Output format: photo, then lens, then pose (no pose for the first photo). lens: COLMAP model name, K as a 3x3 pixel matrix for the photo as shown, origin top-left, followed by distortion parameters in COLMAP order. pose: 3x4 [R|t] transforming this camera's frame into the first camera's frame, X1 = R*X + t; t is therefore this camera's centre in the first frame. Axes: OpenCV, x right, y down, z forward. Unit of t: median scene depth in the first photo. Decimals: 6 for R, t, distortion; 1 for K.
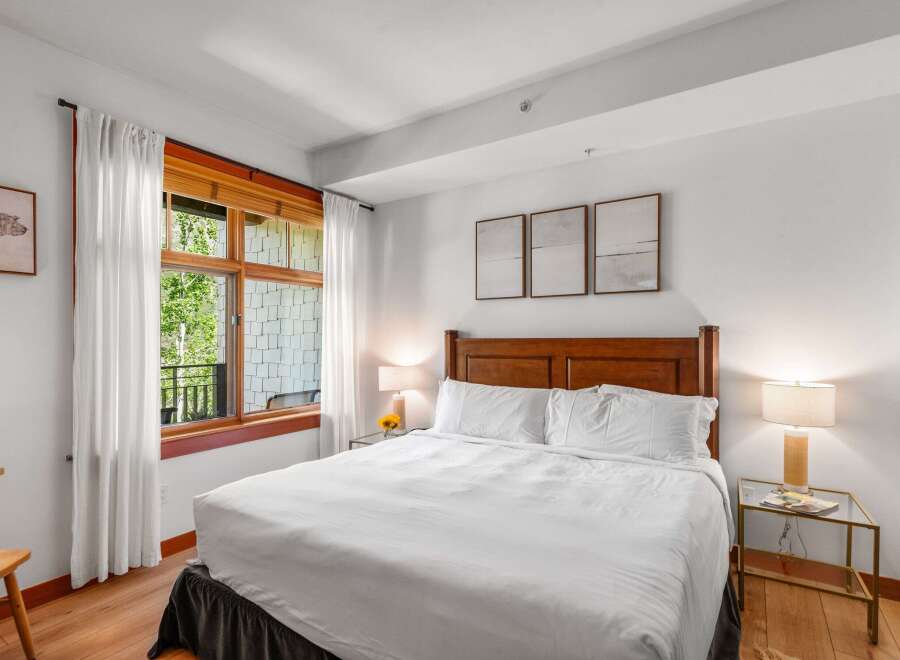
lens RADIAL K [[463.8, 0, 454.5], [0, 463.8, 347.4], [0, 0, 1]] dist [0.004342, -0.000156]
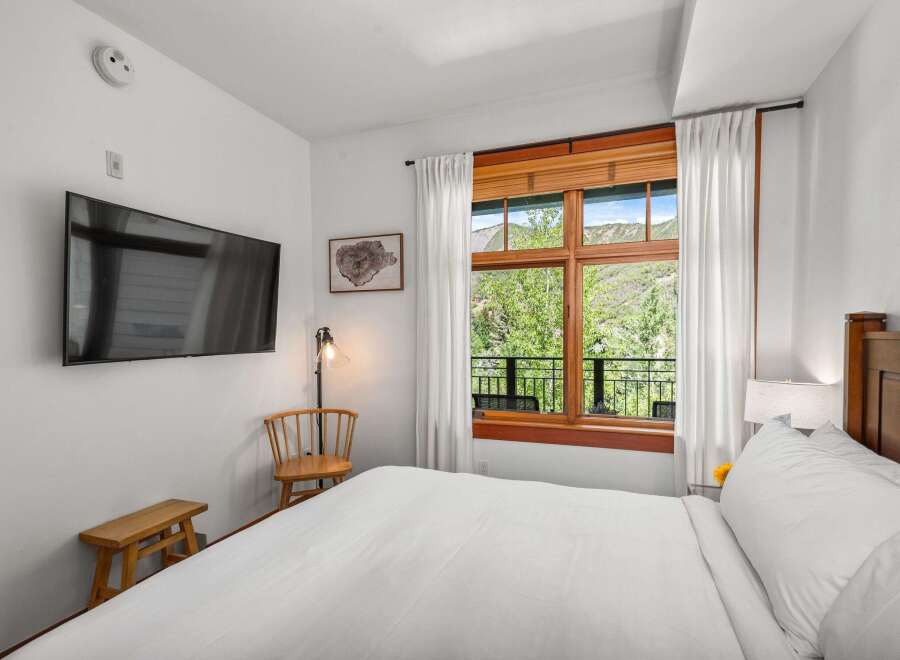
lens RADIAL K [[463.8, 0, 454.5], [0, 463.8, 347.4], [0, 0, 1]] dist [0.004342, -0.000156]
pose [[0.208649, 0.033796, -0.977406, 0.395666], [-0.010469, 0.999423, 0.032322, -0.015678], [0.977935, 0.003488, 0.208882, 0.598708]]
